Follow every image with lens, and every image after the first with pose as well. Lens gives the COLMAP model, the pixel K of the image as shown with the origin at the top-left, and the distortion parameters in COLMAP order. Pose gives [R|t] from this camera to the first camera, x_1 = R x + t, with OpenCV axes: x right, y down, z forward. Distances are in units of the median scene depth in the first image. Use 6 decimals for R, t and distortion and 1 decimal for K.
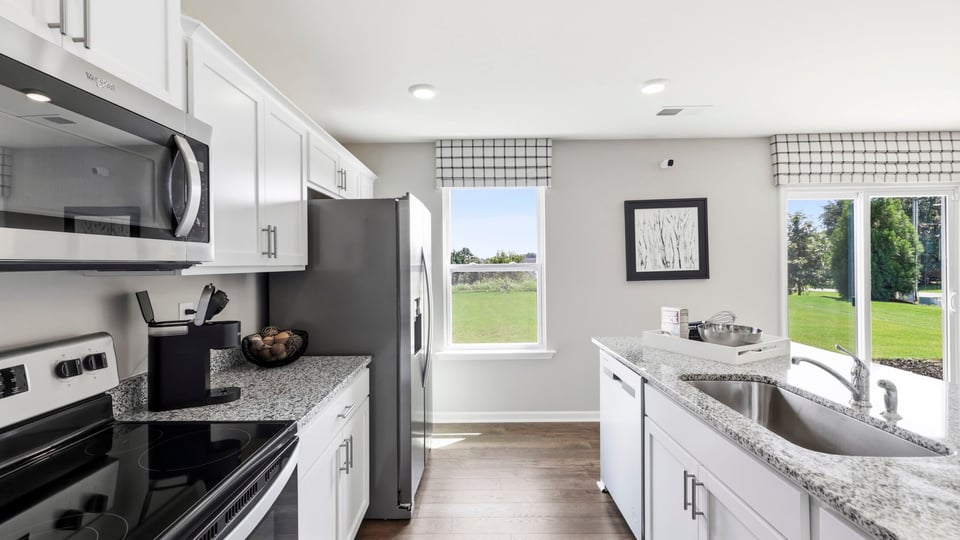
lens RADIAL K [[410.9, 0, 480.4], [0, 410.9, 264.1], [0, 0, 1]] dist [0.004470, -0.001474]
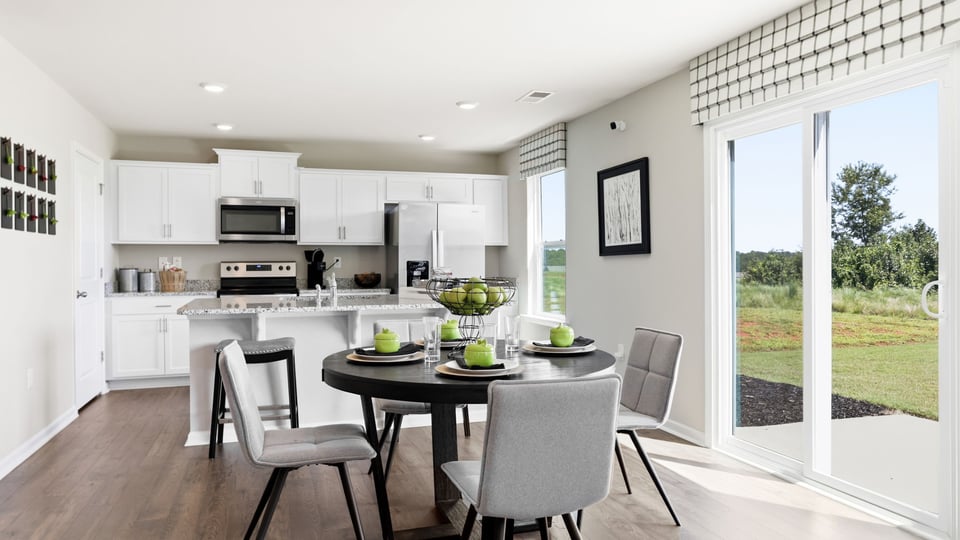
lens RADIAL K [[671.1, 0, 479.3], [0, 671.1, 278.6], [0, 0, 1]] dist [-0.008424, 0.009738]
pose [[0.306614, 0.032841, -0.951267, 1.783878], [-0.001002, 0.999415, 0.034180, 0.041221], [0.951834, -0.009527, 0.306467, 0.260170]]
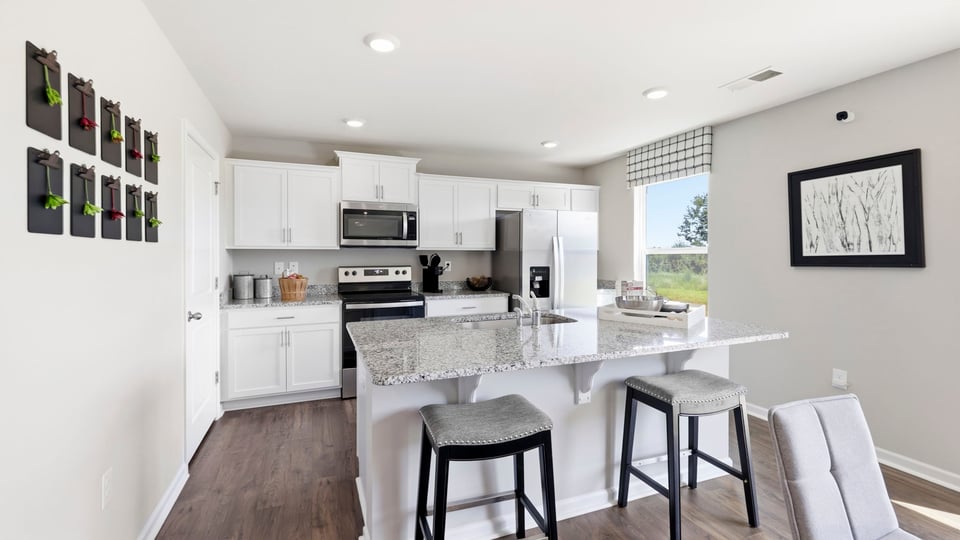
lens RADIAL K [[410.9, 0, 469.7], [0, 410.9, 261.4], [0, 0, 1]] dist [0.004470, -0.001474]
pose [[0.368130, 0.026702, -0.929391, 0.929117], [-0.003573, 0.999621, 0.027305, 0.010339], [0.929768, -0.006731, 0.368085, 0.055523]]
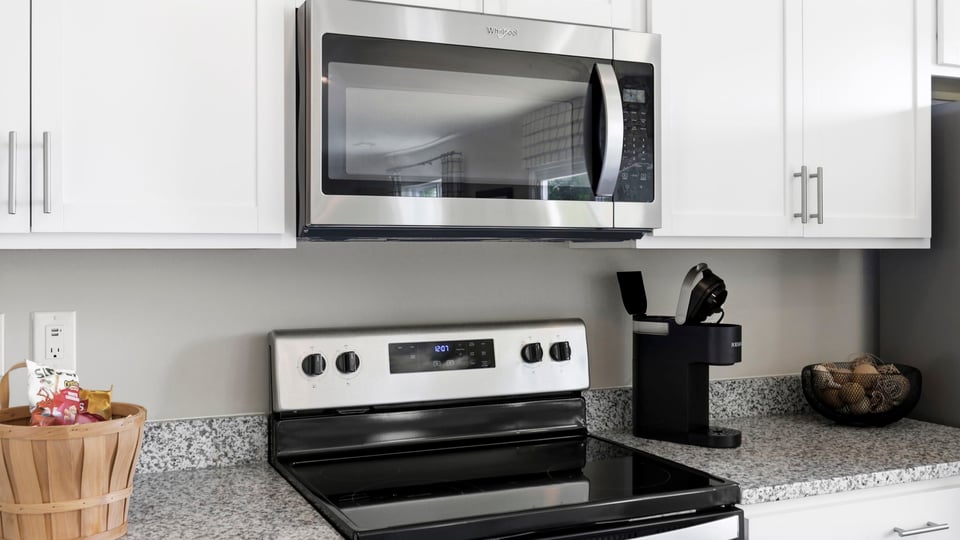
lens RADIAL K [[929.4, 0, 445.5], [0, 929.4, 260.9], [0, 0, 1]] dist [0.022897, 0.000000]
pose [[0.400966, 0.017023, -0.915935, 0.227775], [-0.001298, 0.999837, 0.018014, 0.007069], [0.916092, -0.006034, 0.400923, 0.012240]]
